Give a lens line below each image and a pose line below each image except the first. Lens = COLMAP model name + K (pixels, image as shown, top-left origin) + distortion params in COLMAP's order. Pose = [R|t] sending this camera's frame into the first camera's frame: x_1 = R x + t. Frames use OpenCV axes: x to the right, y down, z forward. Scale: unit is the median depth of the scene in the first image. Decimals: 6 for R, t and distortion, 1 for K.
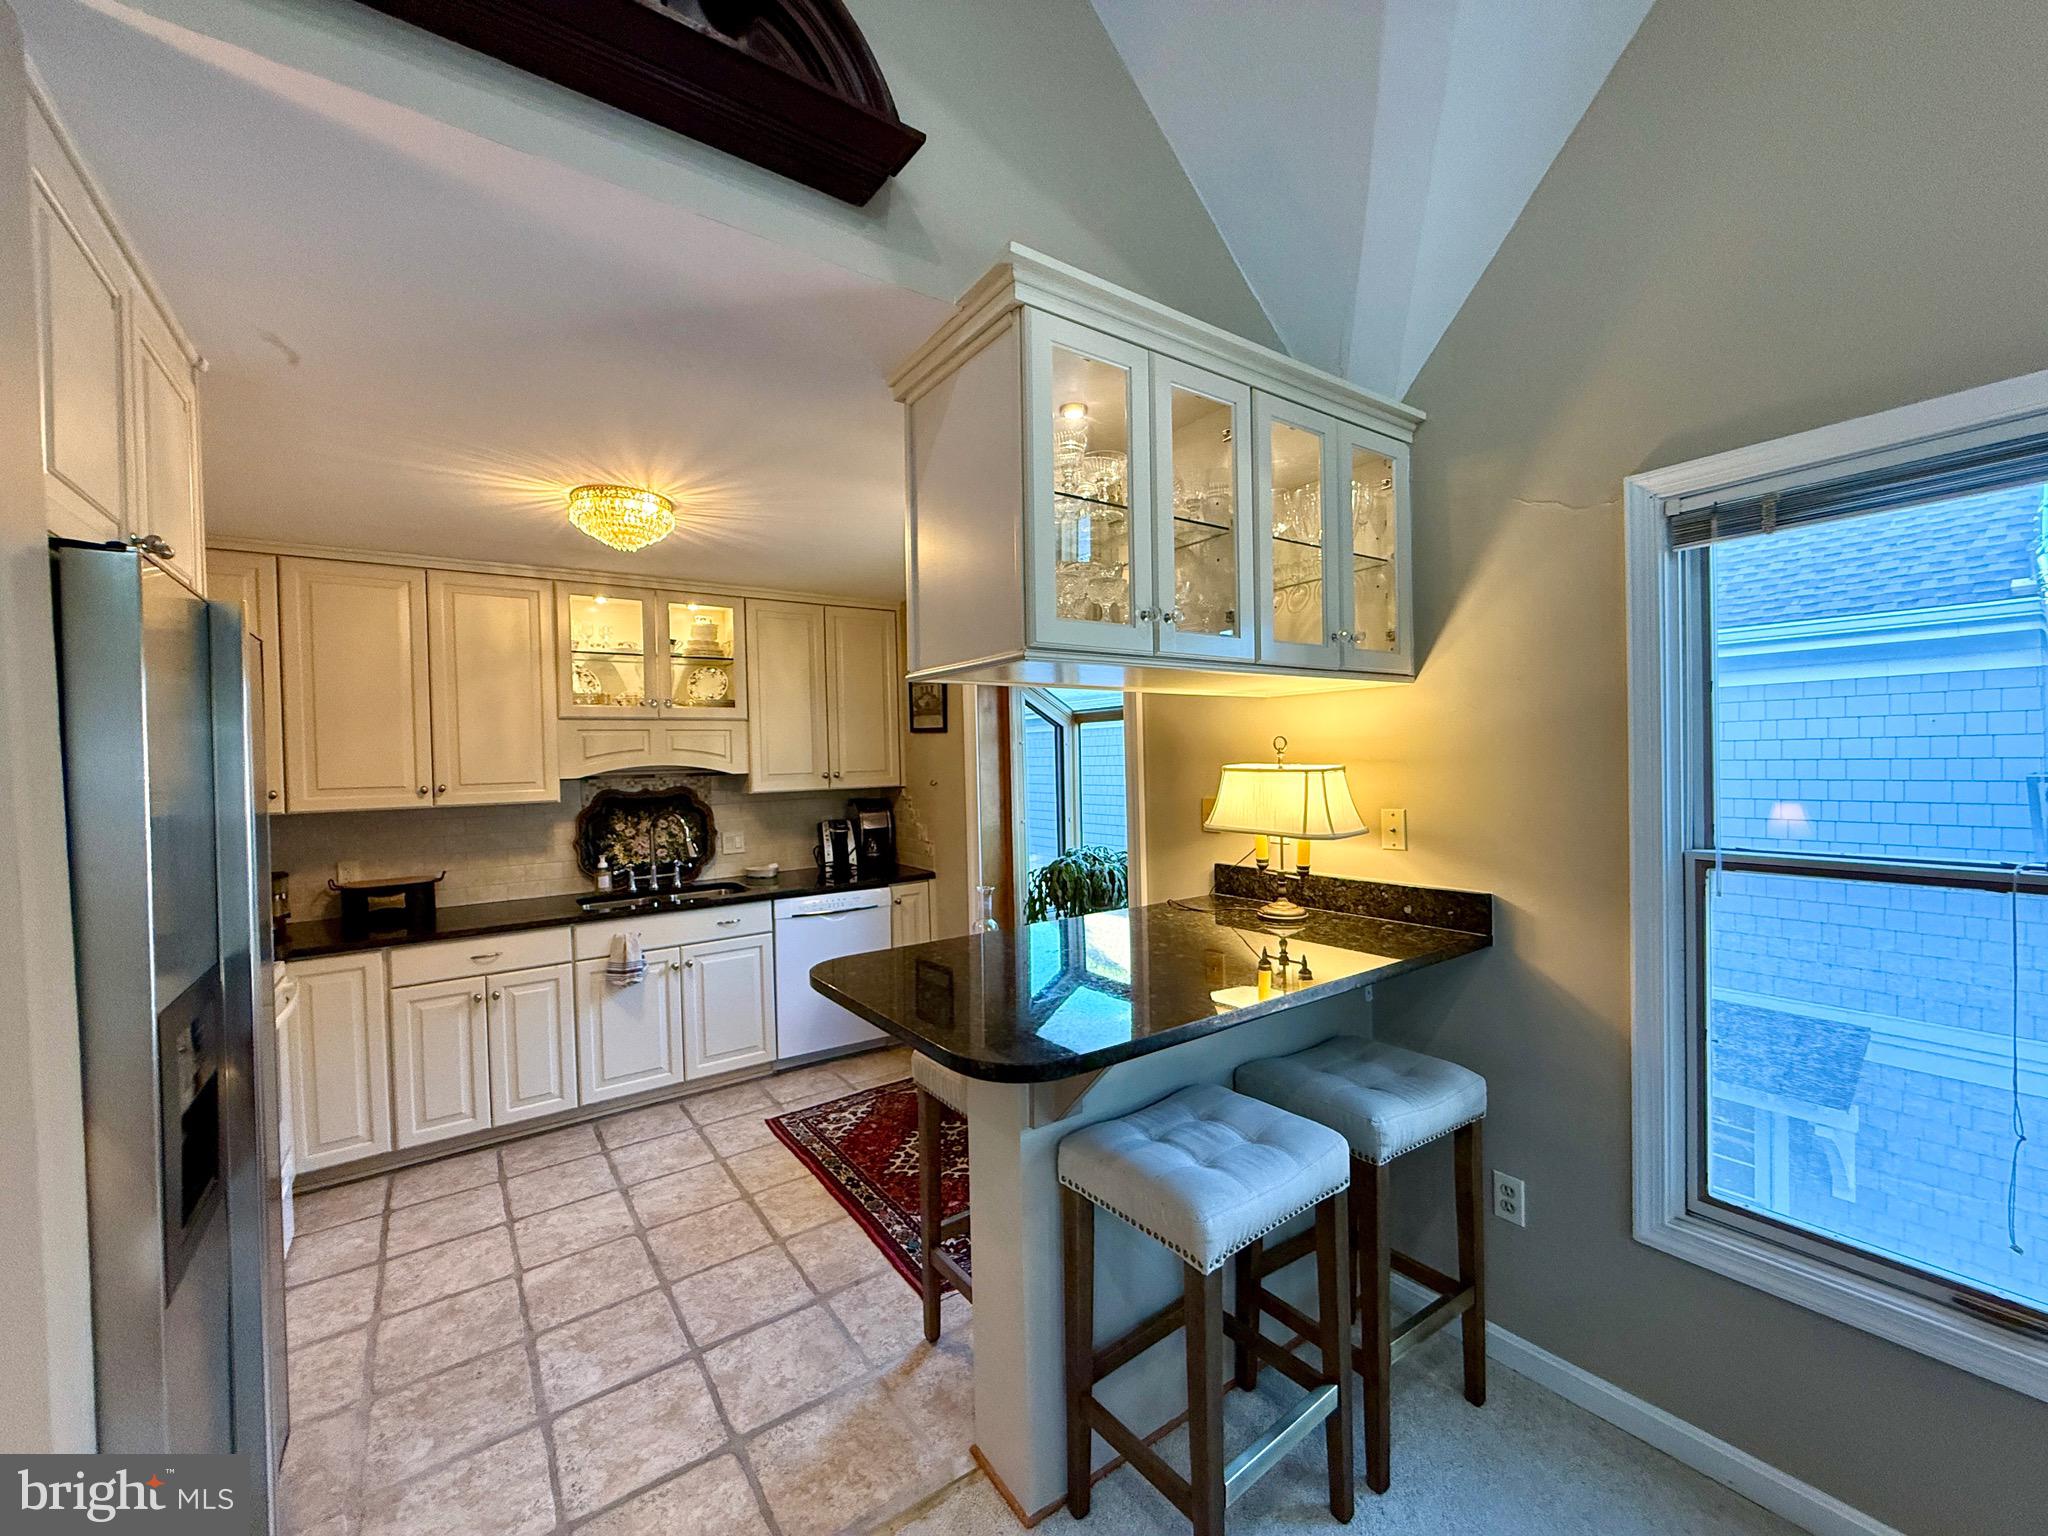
lens RADIAL K [[814.9, 0, 1021.8], [0, 814.9, 770.3], [0, 0, 1]] dist [-0.000845, -0.000235]
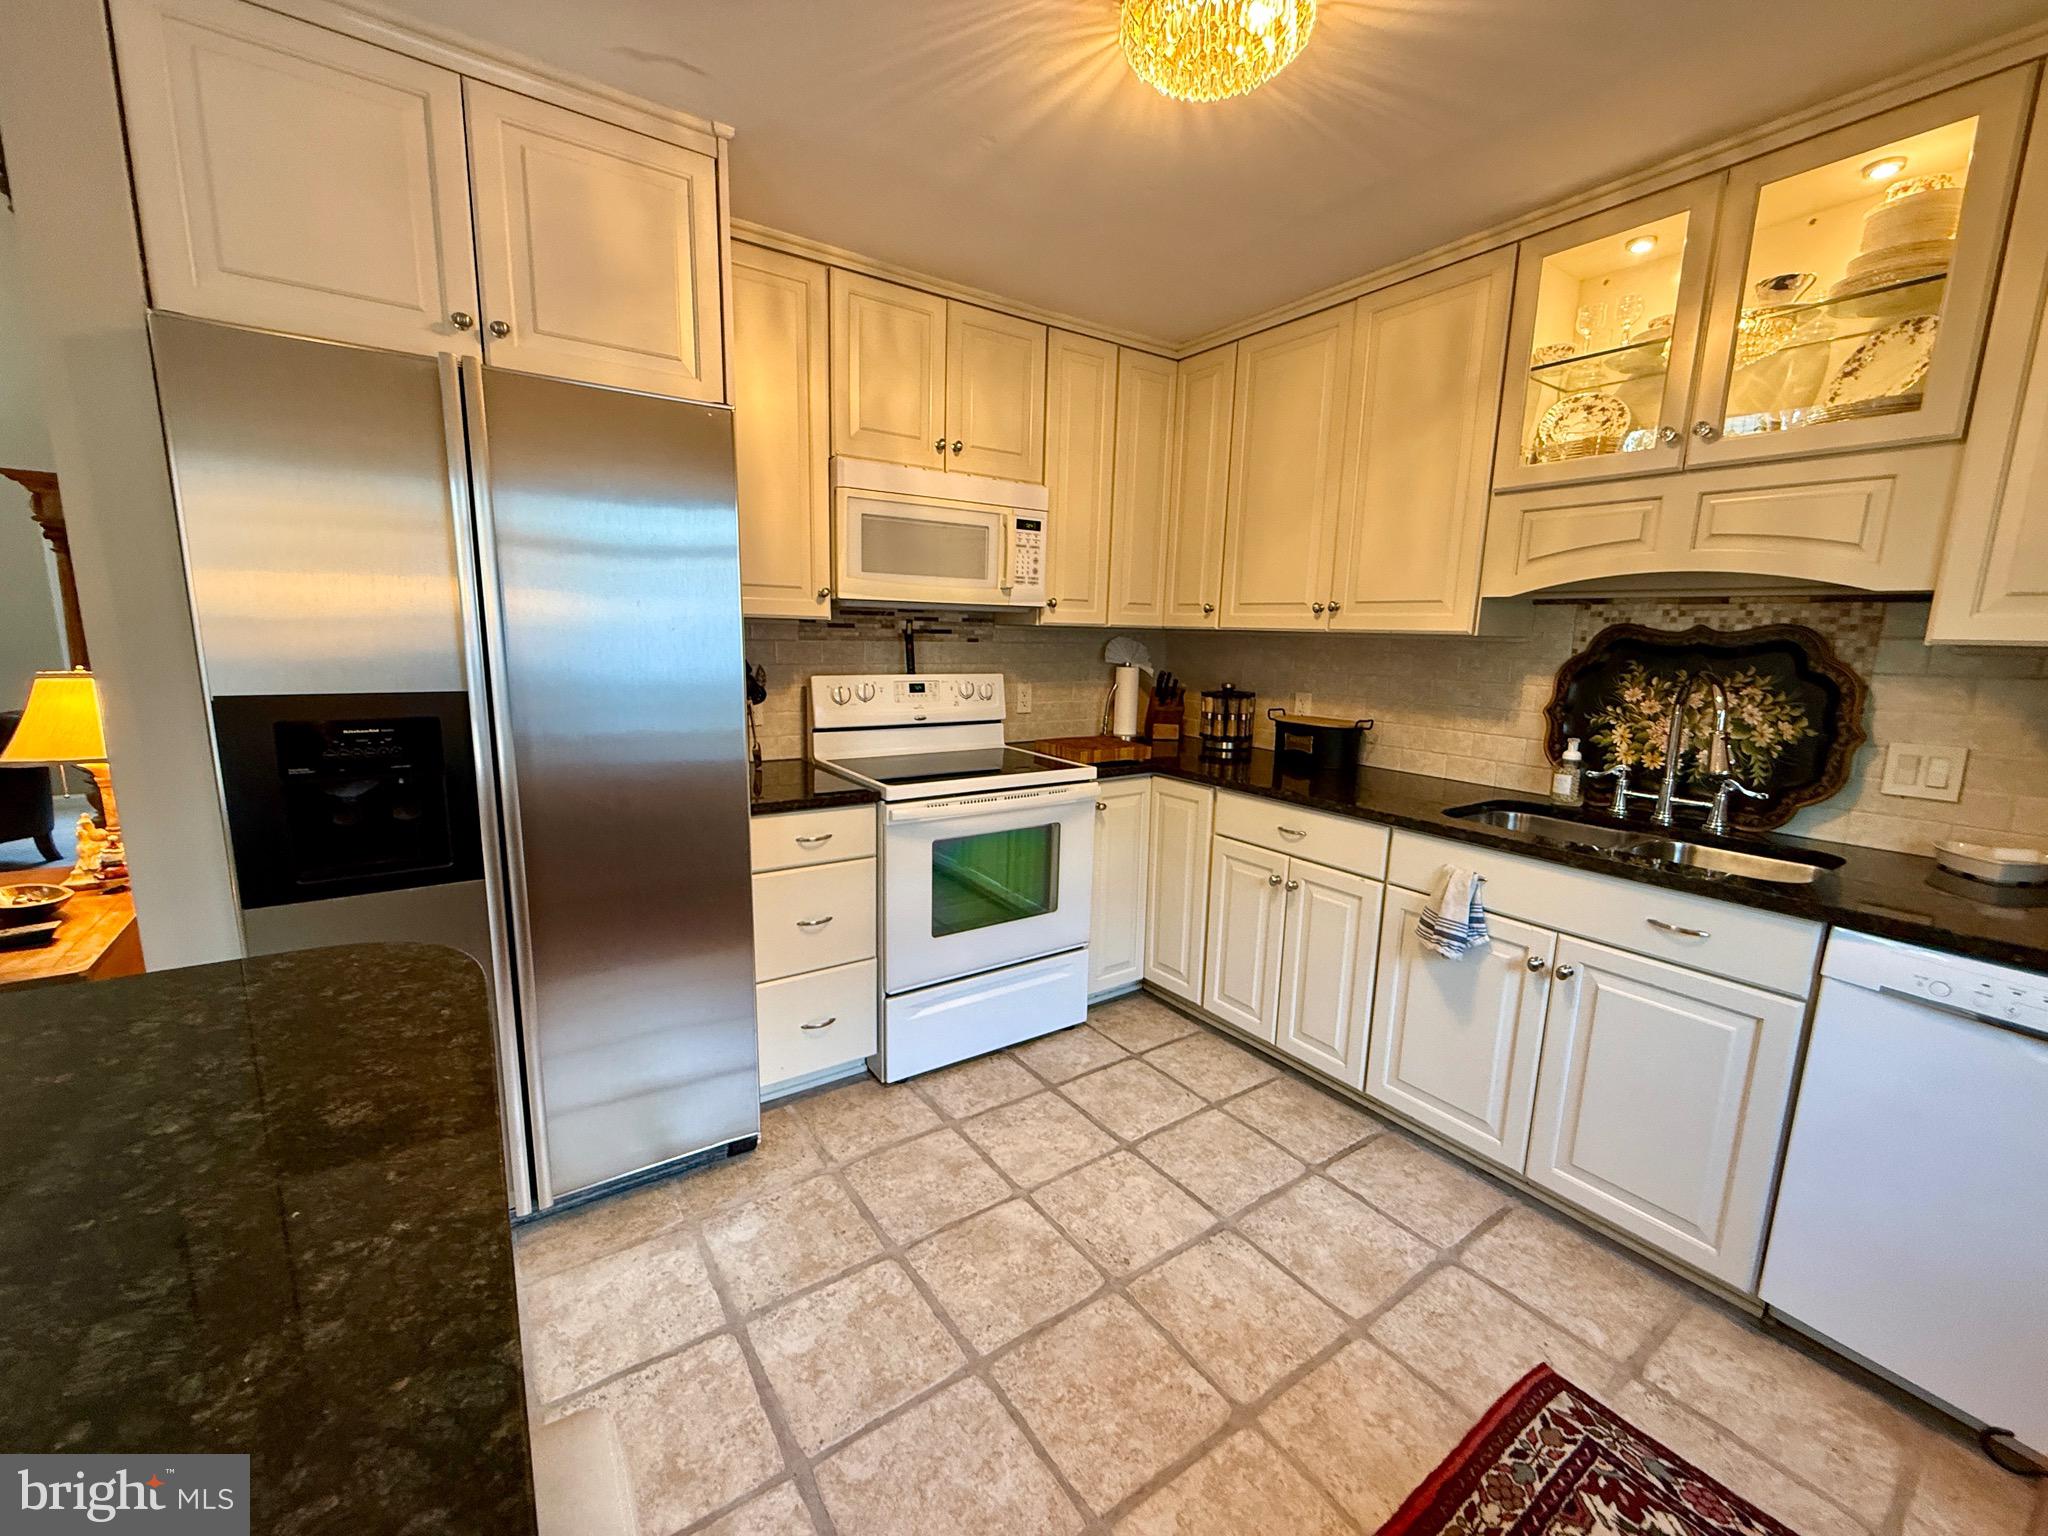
lens RADIAL K [[814.9, 0, 1017.7], [0, 814.9, 768.7], [0, 0, 1]] dist [-0.000845, -0.000235]
pose [[-0.022712, 0.192607, -0.981013, 0.067667], [-0.039209, 0.980340, 0.193383, 0.034276], [0.998973, 0.042857, -0.014714, 0.708147]]
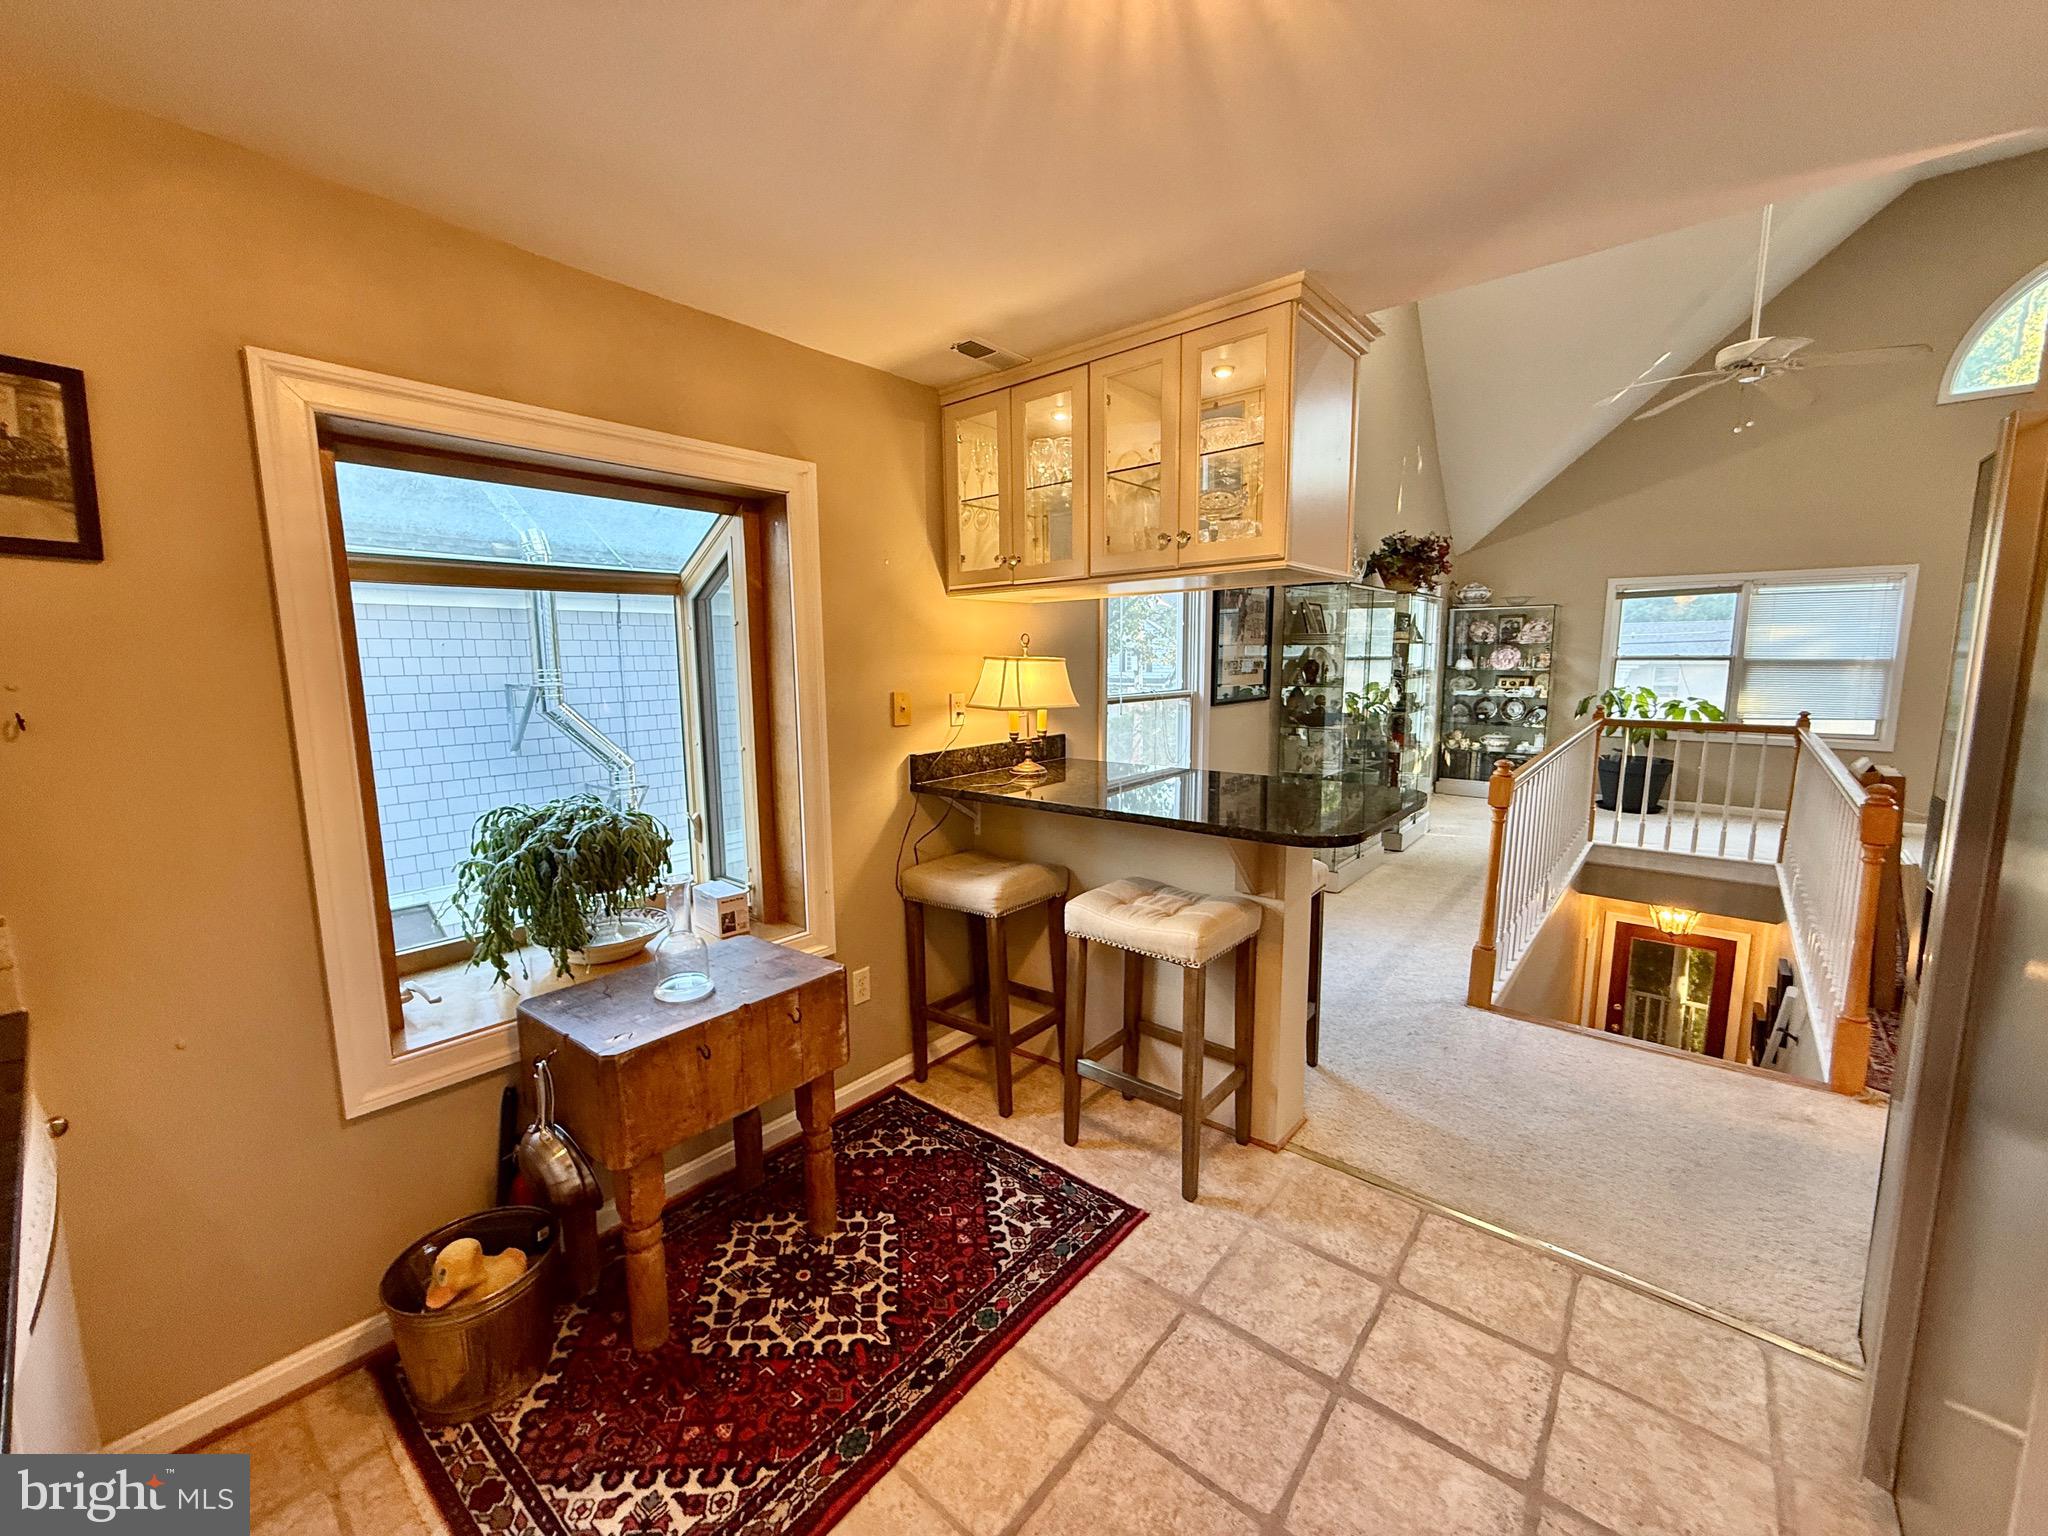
lens RADIAL K [[814.9, 0, 1018.6], [0, 814.9, 767.1], [0, 0, 1]] dist [-0.000845, -0.000235]
pose [[-0.254542, -0.106350, 0.961196, -0.622344], [0.030467, 0.992559, 0.117888, 0.010165], [-0.966582, 0.059292, -0.249408, 0.896010]]
